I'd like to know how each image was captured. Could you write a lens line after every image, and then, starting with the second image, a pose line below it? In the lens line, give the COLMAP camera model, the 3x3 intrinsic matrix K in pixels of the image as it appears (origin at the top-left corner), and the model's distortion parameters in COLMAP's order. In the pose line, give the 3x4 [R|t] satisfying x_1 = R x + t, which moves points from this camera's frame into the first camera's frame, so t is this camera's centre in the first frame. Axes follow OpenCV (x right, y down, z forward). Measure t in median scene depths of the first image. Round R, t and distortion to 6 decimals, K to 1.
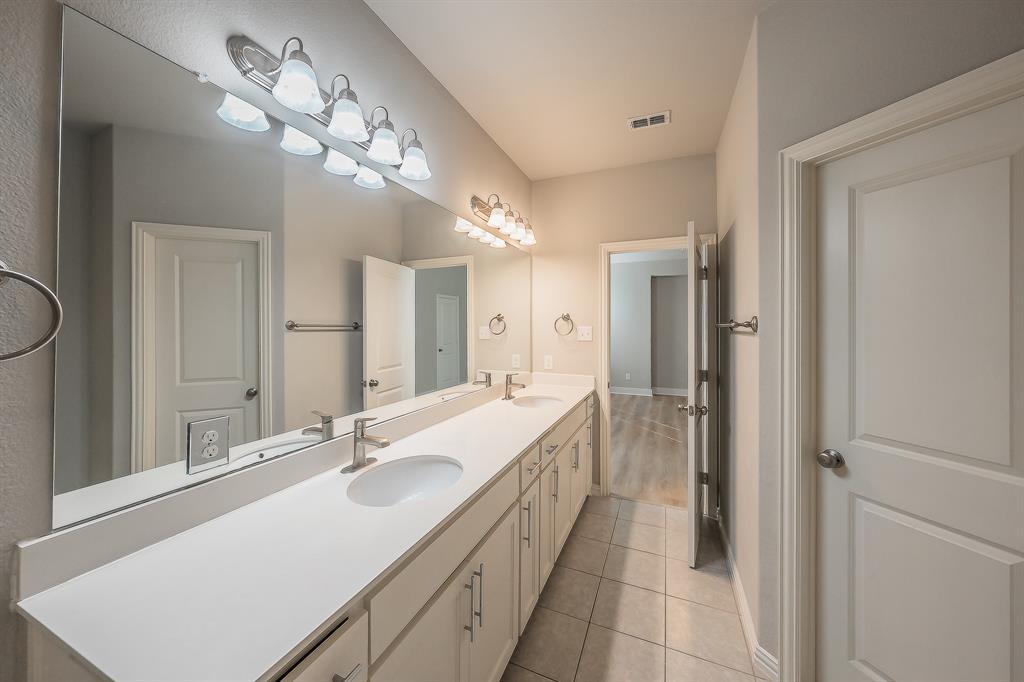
lens RADIAL K [[345.0, 0, 518.0], [0, 345.0, 337.6], [0, 0, 1]] dist [0.001572, 0.000032]
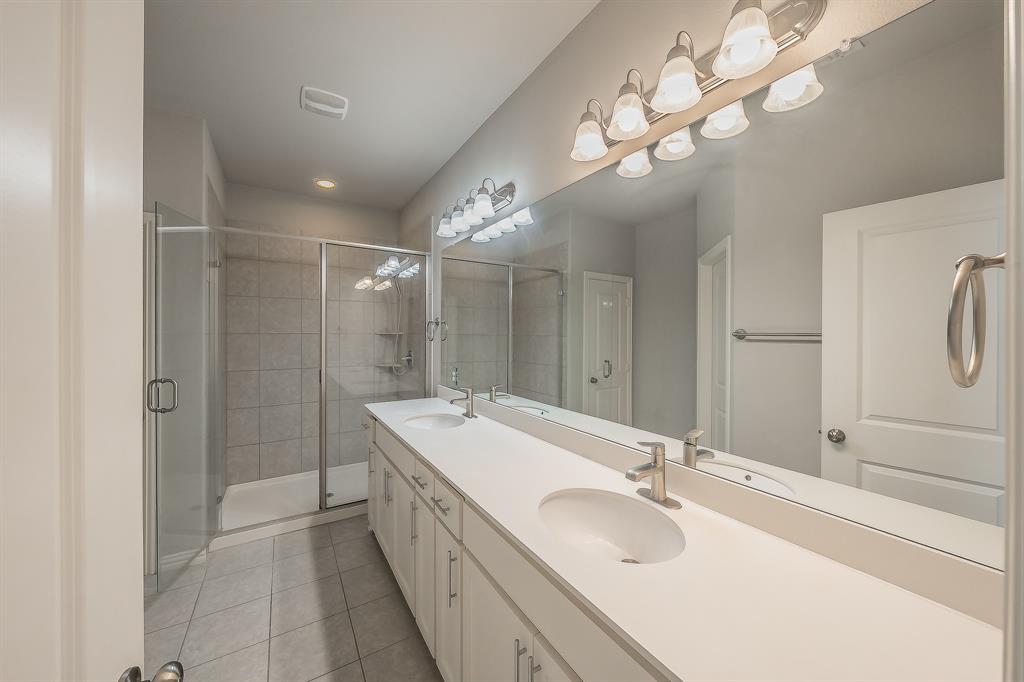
lens RADIAL K [[375.9, 0, 507.1], [0, 375.9, 337.6], [0, 0, 1]] dist [-0.001707, -0.000166]
pose [[-0.611975, -0.002675, -0.790873, 0.526846], [-0.031498, 0.999283, 0.020994, -0.032976], [0.790250, 0.037759, -0.611620, 1.318421]]
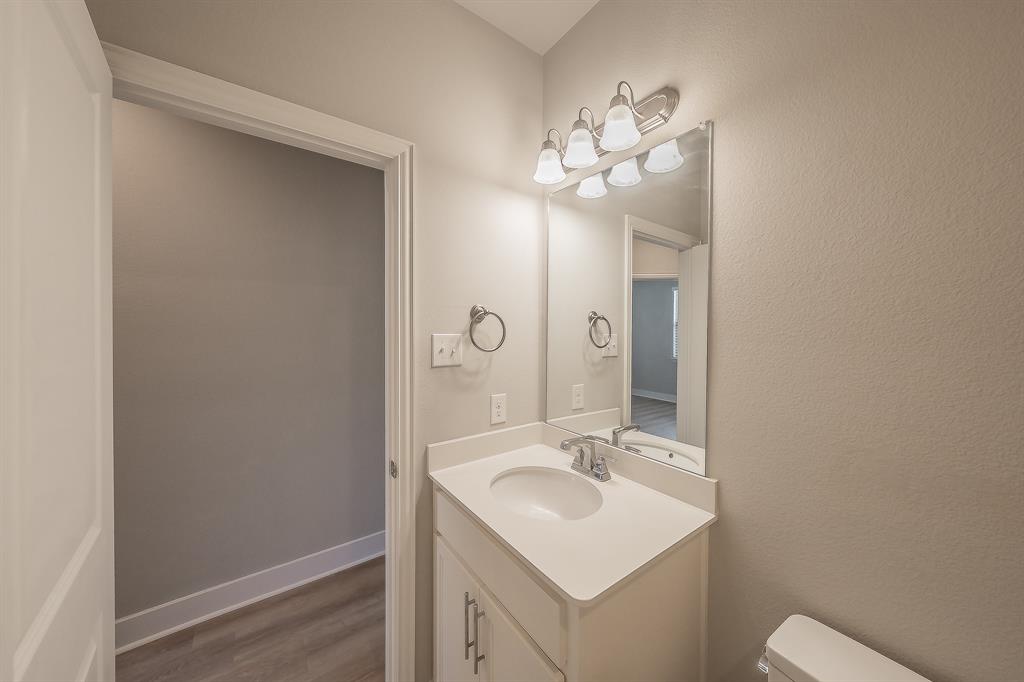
lens RADIAL K [[345.0, 0, 518.0], [0, 345.0, 337.6], [0, 0, 1]] dist [0.001572, 0.000032]
pose [[-0.522611, -0.009669, -0.852516, 0.560921], [-0.038457, 0.999185, 0.012242, -0.034948], [0.851703, 0.039184, -0.522557, 1.404556]]
